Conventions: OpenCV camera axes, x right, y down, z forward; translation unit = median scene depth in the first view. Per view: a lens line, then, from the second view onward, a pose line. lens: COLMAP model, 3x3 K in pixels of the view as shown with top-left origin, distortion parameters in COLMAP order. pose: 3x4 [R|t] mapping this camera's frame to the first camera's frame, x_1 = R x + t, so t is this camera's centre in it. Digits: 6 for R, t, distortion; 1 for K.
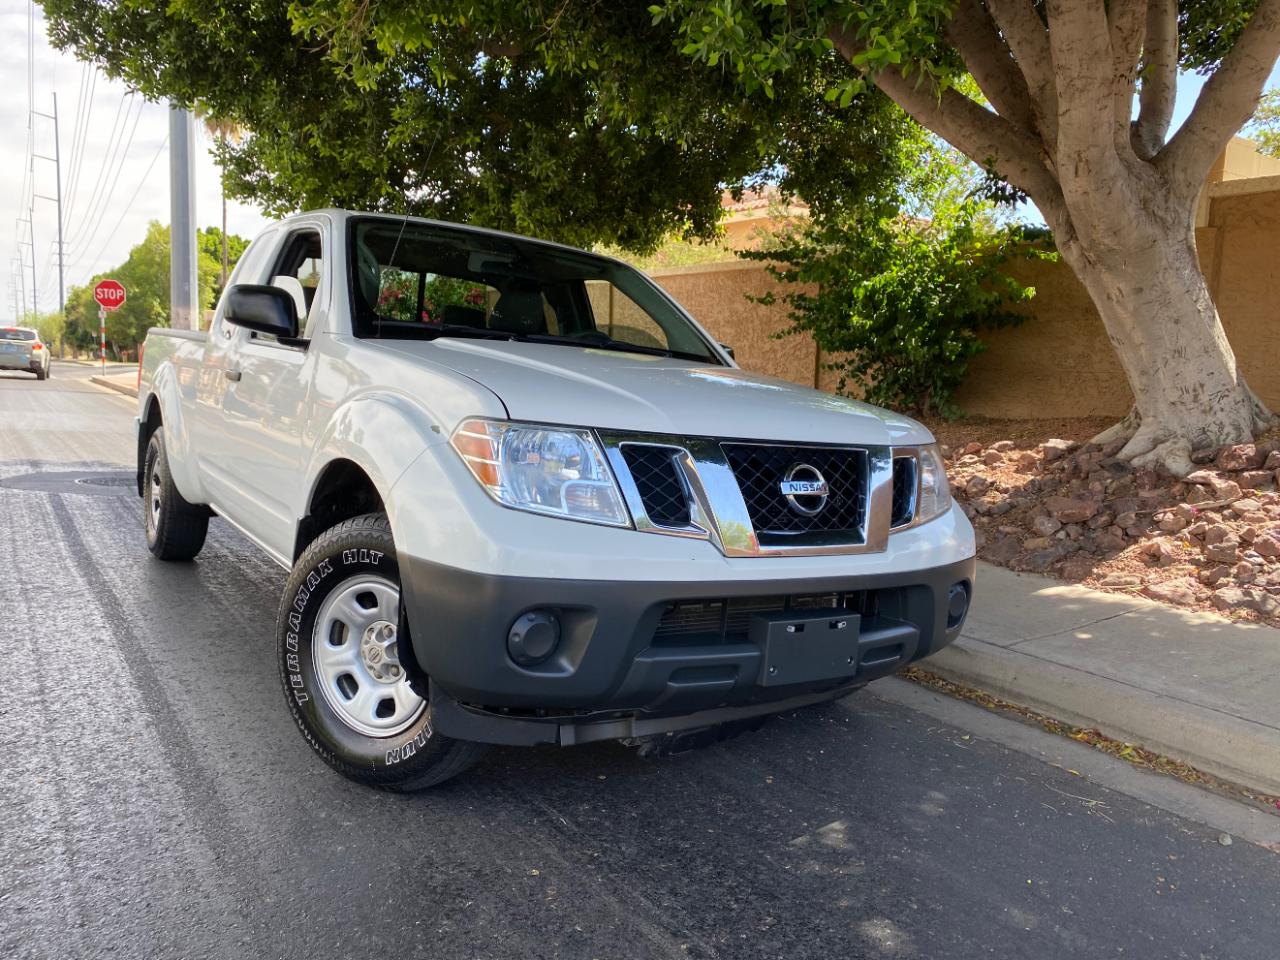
lens RADIAL K [[975.4, 0, 647.8], [0, 975.4, 483.1], [0, 0, 1]] dist [0.017883, -0.013063]
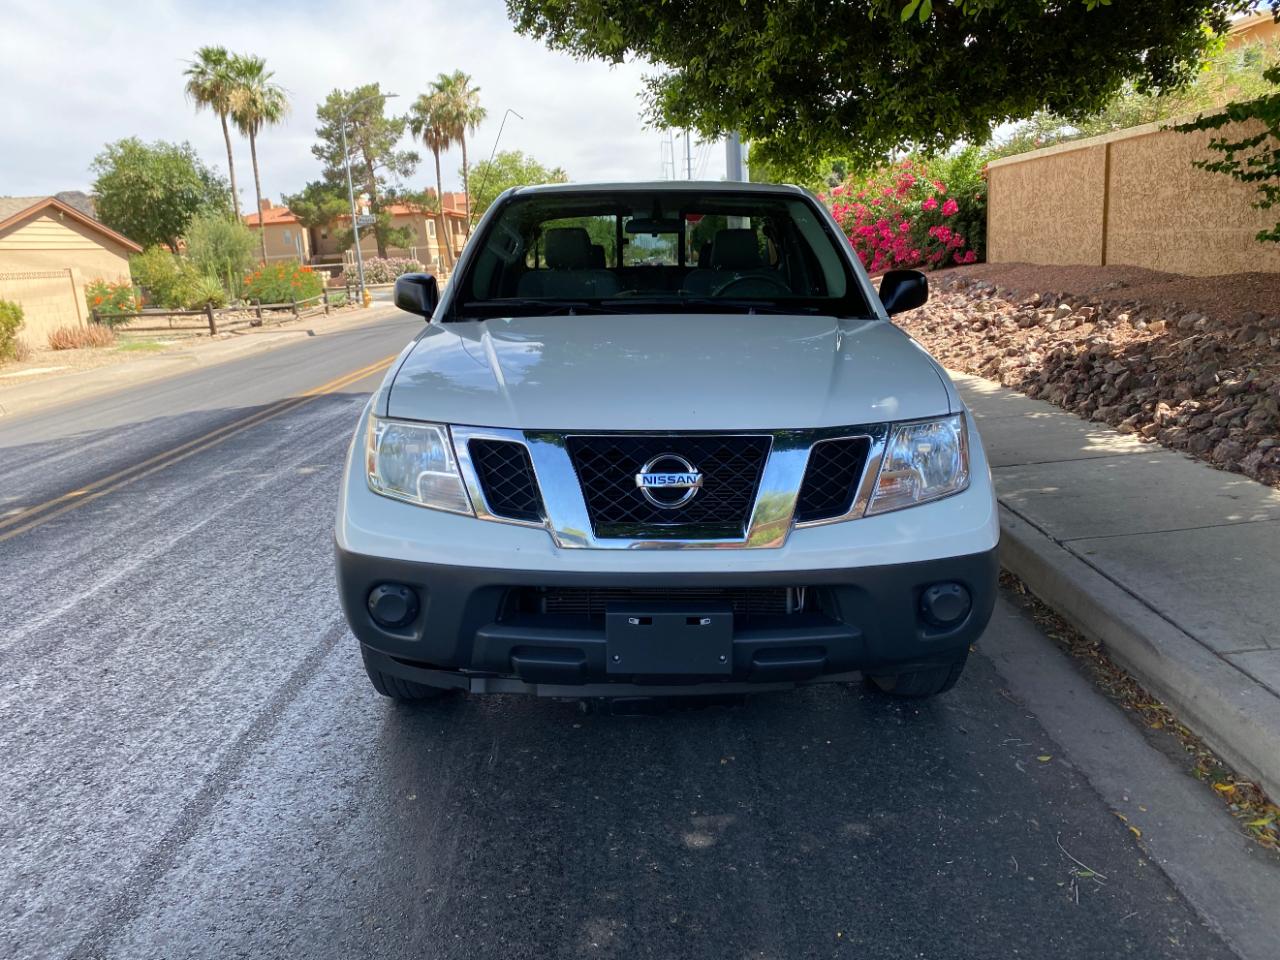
lens RADIAL K [[975.4, 0, 630.2], [0, 975.4, 485.0], [0, 0, 1]] dist [0.017883, -0.013063]
pose [[0.816784, 0.048729, -0.574882, 0.338353], [0.021815, 0.993106, 0.115173, -0.050024], [0.576531, -0.106613, 0.810090, 0.098497]]
